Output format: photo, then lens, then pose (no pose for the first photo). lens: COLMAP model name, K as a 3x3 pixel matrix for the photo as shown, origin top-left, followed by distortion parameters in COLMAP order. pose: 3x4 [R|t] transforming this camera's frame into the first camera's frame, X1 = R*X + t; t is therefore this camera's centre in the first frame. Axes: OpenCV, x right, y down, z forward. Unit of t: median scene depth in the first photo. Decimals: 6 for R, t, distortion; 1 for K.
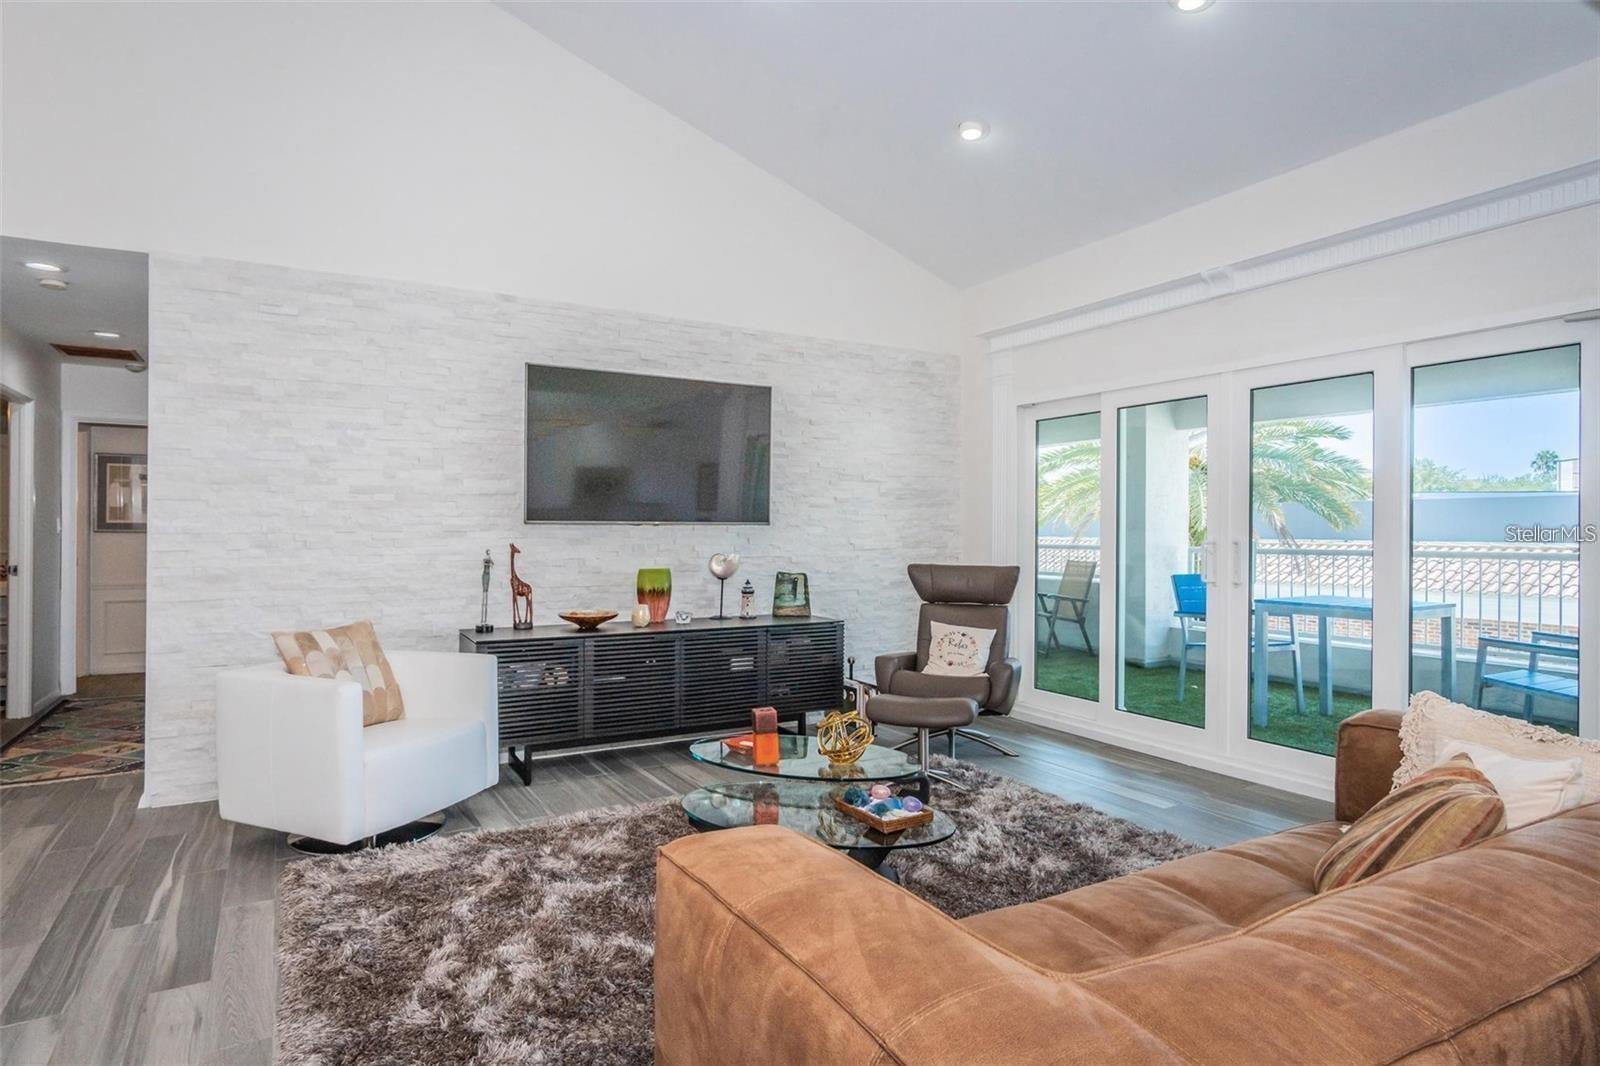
lens RADIAL K [[862.3, 0, 798.7], [0, 862.3, 518.7], [0, 0, 1]] dist [-0.010168, 0.000952]
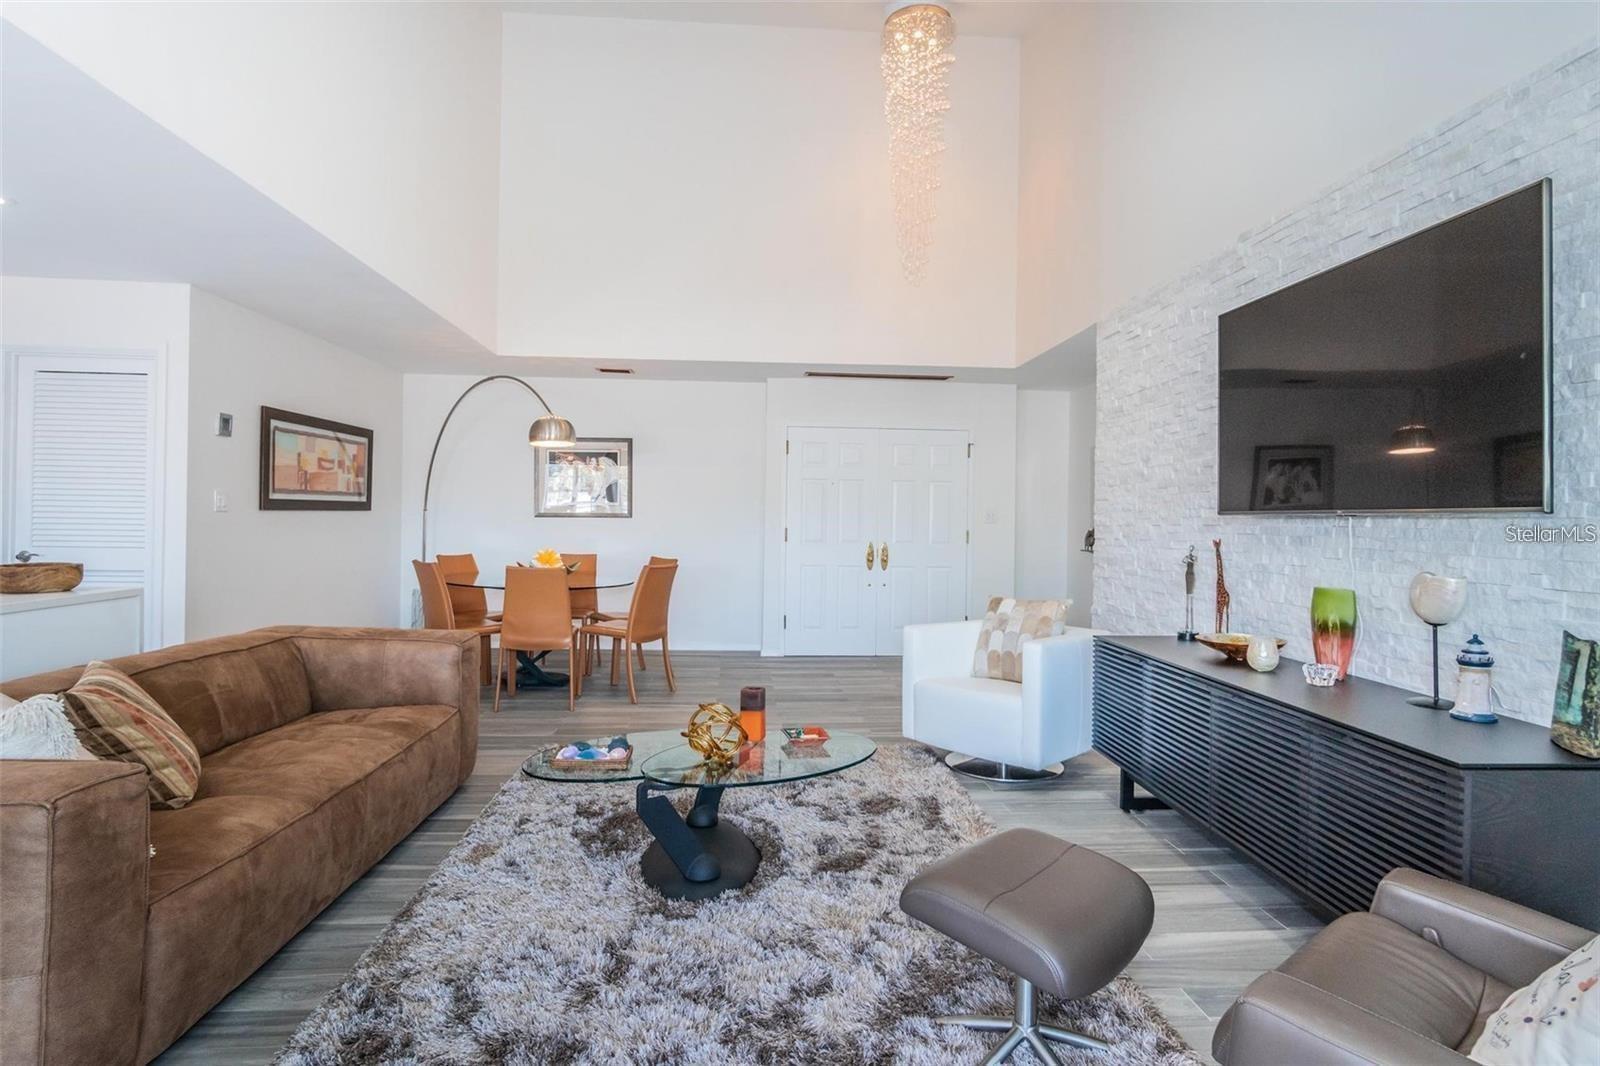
lens RADIAL K [[862.3, 0, 798.7], [0, 862.3, 518.7], [0, 0, 1]] dist [-0.010168, 0.000952]
pose [[-0.453625, -0.011528, -0.891118, 0.581009], [-0.005827, 0.999933, -0.009970, 0.018976], [0.891174, 0.000670, -0.453662, 1.017455]]
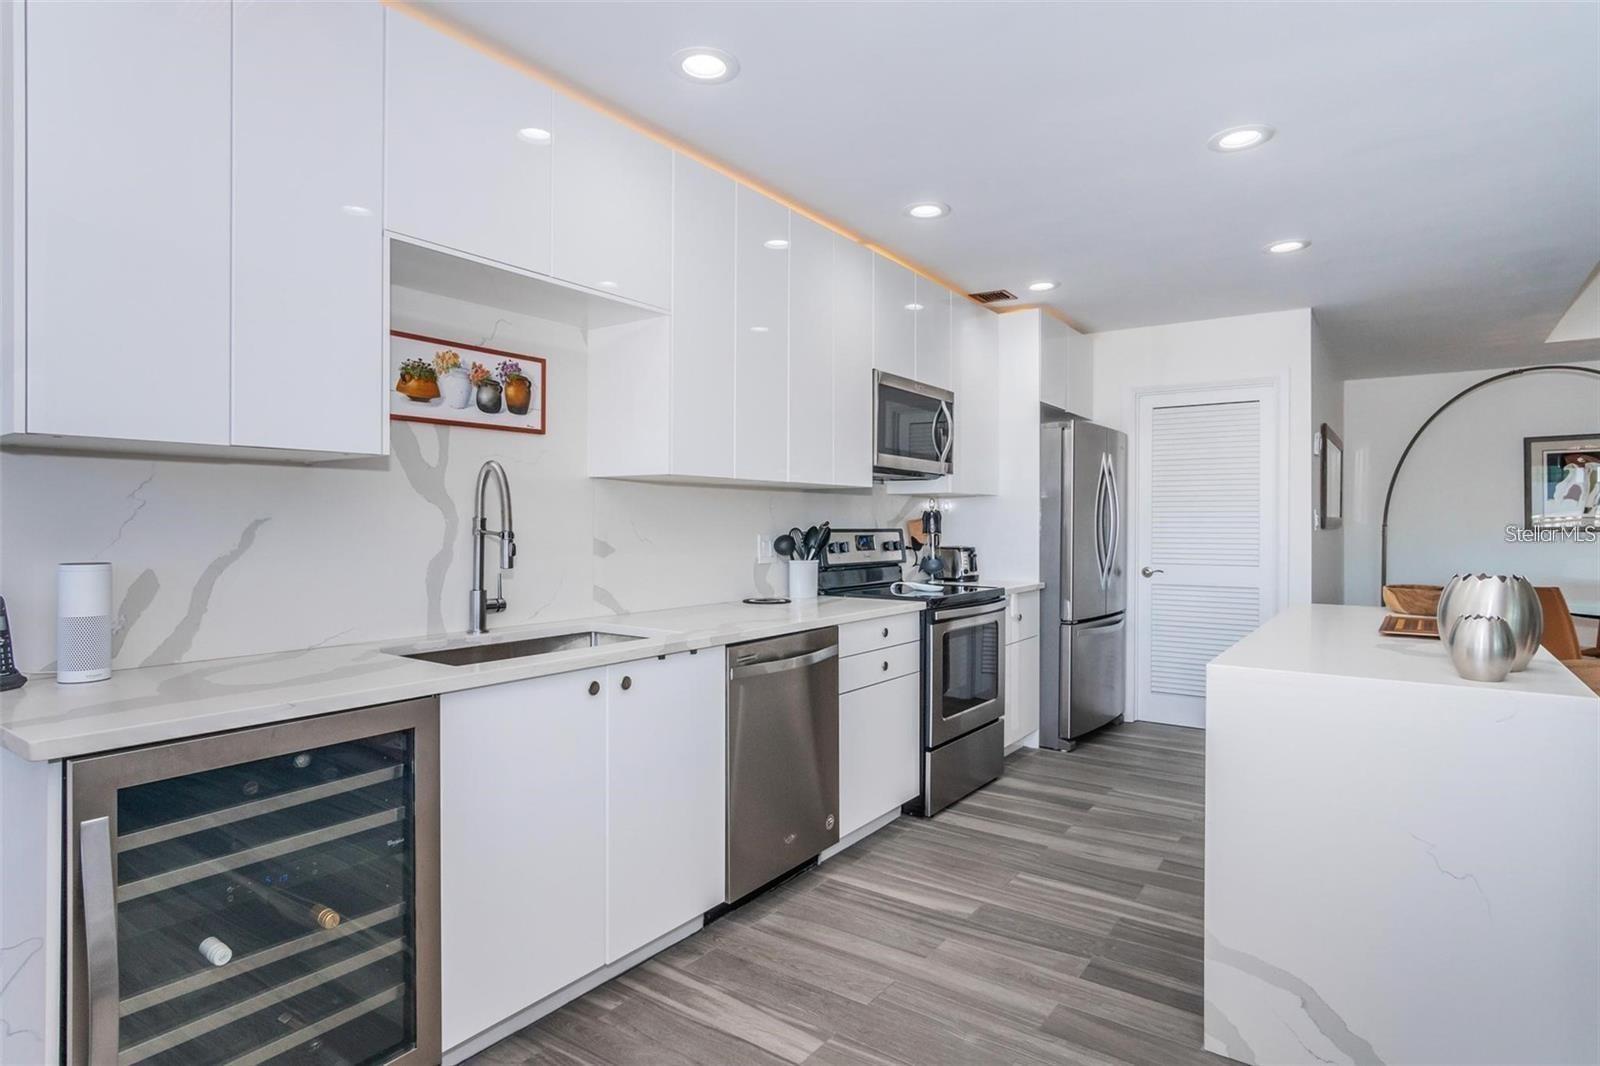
lens RADIAL K [[862.3, 0, 798.7], [0, 862.3, 518.7], [0, 0, 1]] dist [-0.010168, 0.000952]
pose [[-0.921596, -0.010023, -0.388021, 1.000080], [-0.001784, 0.999765, -0.021589, 0.013106], [0.388146, -0.019205, -0.921398, 0.619724]]
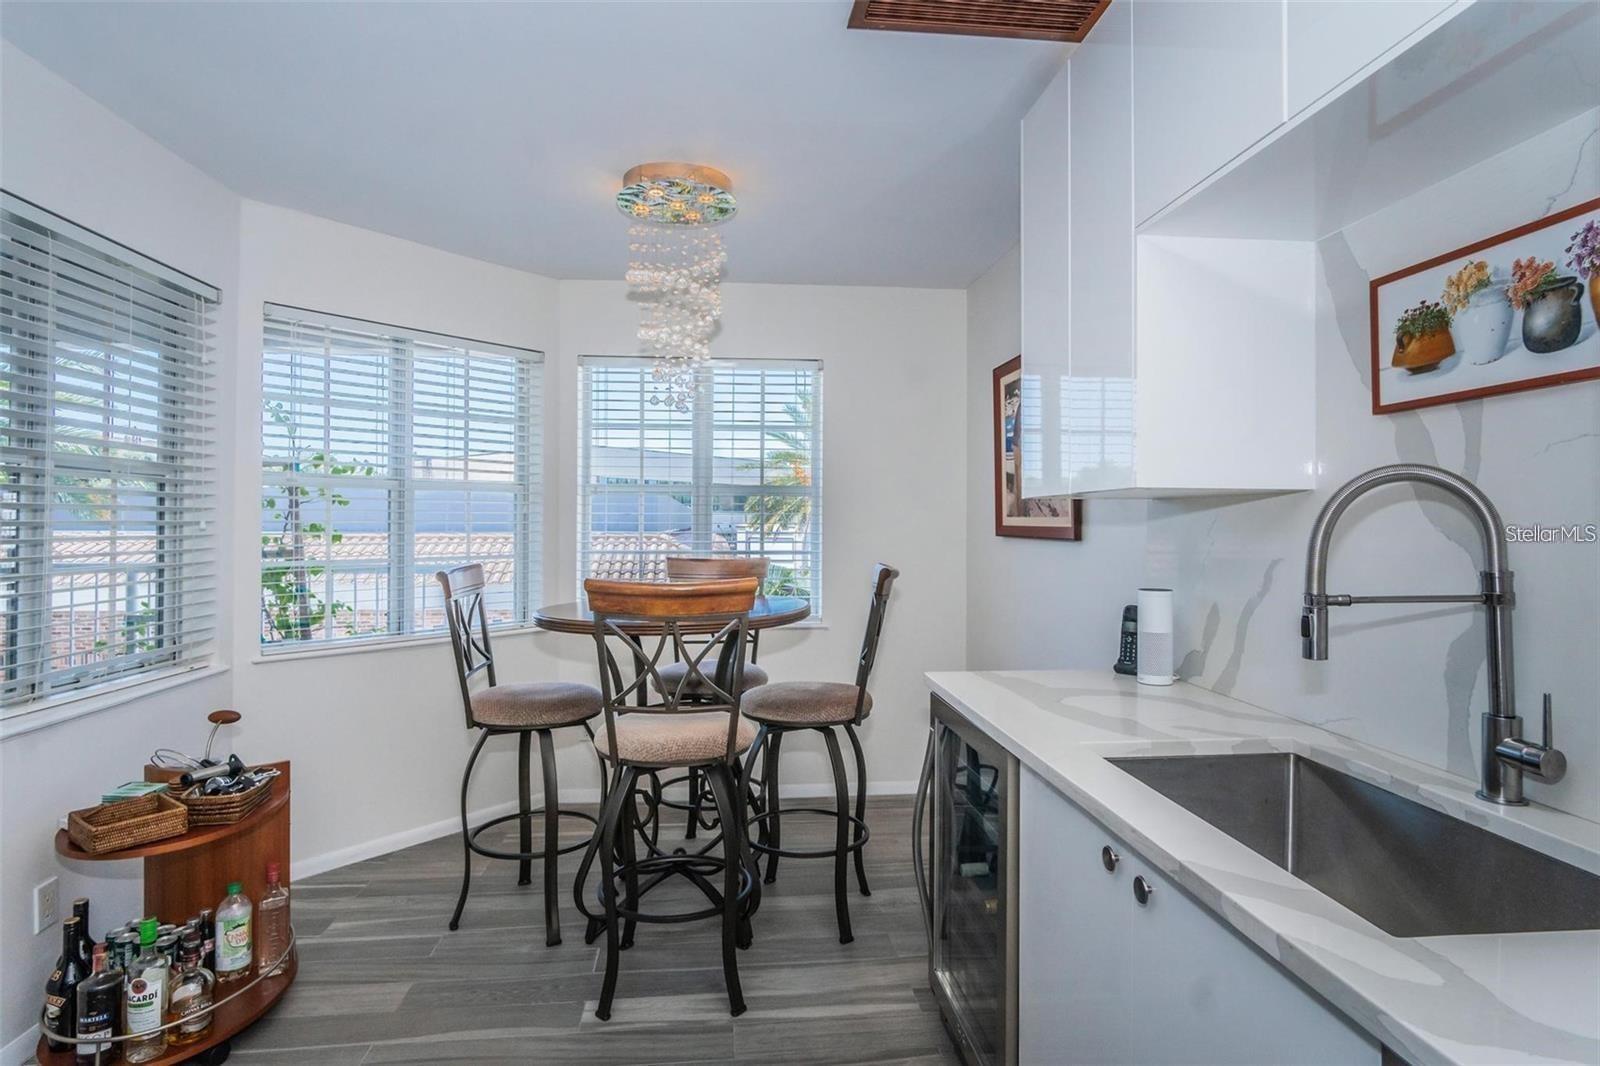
lens RADIAL K [[862.3, 0, 798.7], [0, 862.3, 518.7], [0, 0, 1]] dist [-0.010168, 0.000952]
pose [[0.441203, 0.002251, 0.897405, 0.609621], [-0.015604, 0.999865, 0.005163, -0.015041], [-0.897272, -0.016281, 0.441178, 0.089395]]
